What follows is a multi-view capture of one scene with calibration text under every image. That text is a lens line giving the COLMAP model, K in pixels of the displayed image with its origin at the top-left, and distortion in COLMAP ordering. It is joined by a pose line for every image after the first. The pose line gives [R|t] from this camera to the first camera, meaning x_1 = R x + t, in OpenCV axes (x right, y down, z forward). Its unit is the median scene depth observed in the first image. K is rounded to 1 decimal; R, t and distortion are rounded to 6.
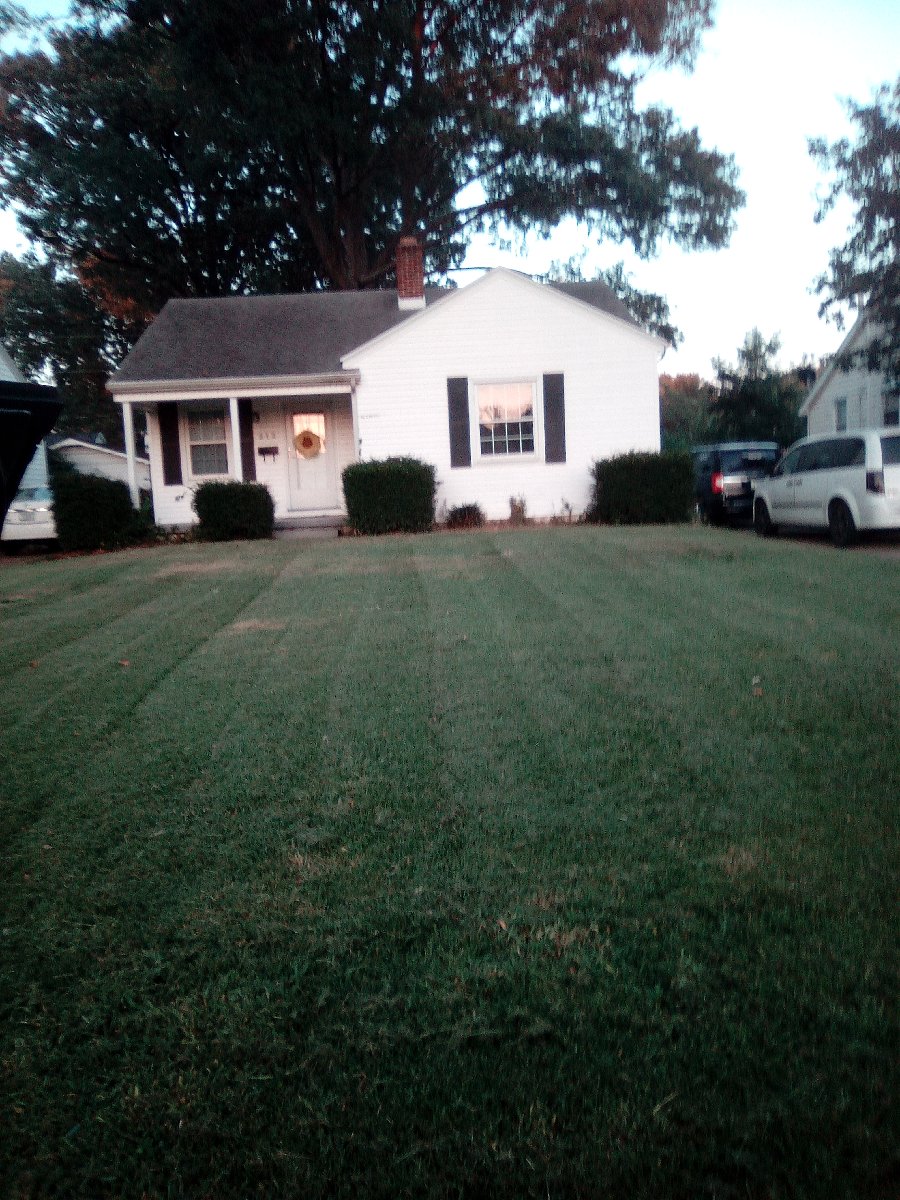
lens RADIAL K [[876.4, 0, 416.2], [0, 876.4, 602.6], [0, 0, 1]] dist [0.029491, -0.091233]
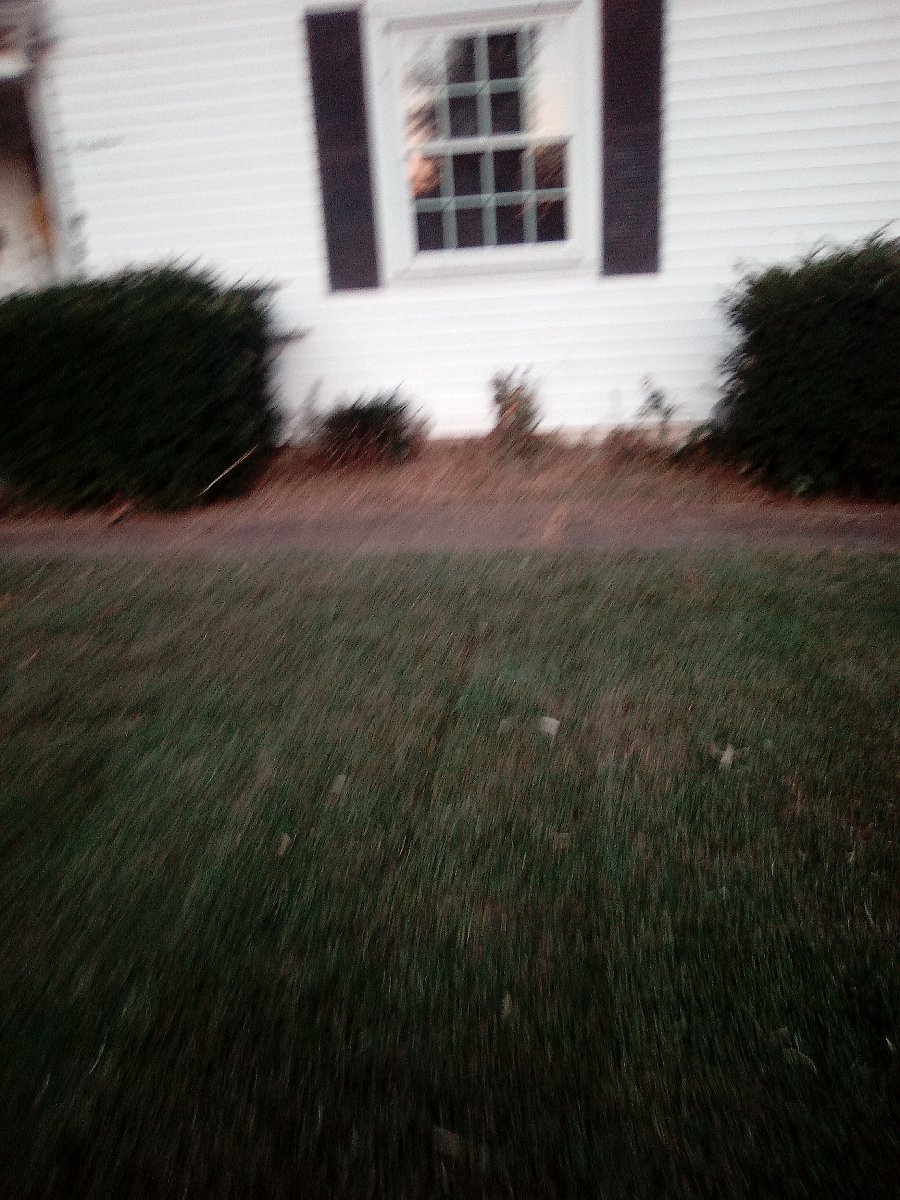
lens RADIAL K [[886.6, 0, 450.0], [0, 886.6, 600.0], [0, 0, 1]] dist [-0.036953, -0.001500]
pose [[0.992131, 0.030676, -0.121390, 0.135358], [-0.001734, 0.972795, 0.231660, -0.114452], [0.125194, -0.229626, 0.965193, 0.629379]]
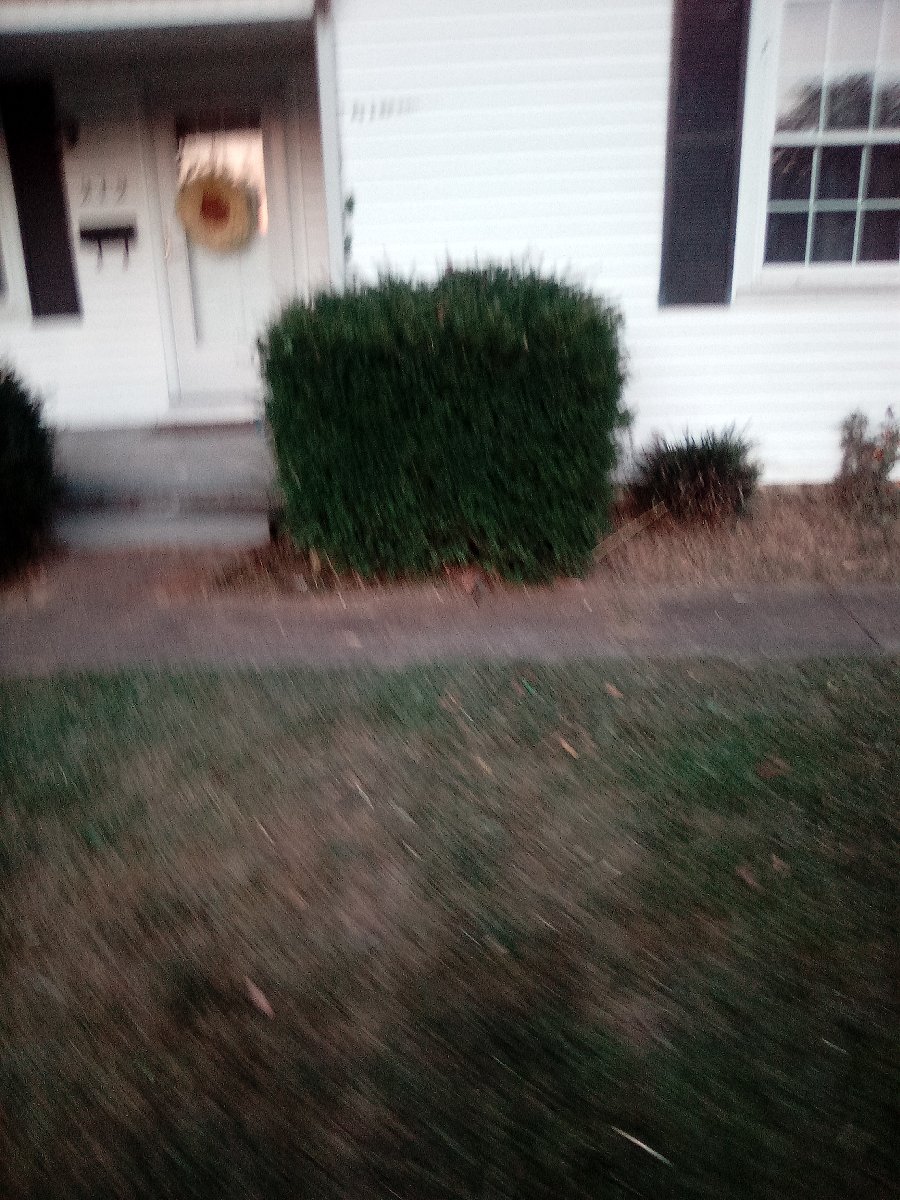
lens RADIAL K [[876.4, 0, 416.2], [0, 876.4, 602.6], [0, 0, 1]] dist [0.029491, -0.091233]
pose [[0.998445, 0.035156, -0.043253, -0.024585], [-0.024463, 0.973660, 0.226688, -0.121634], [0.050083, -0.225277, 0.973007, 0.686831]]
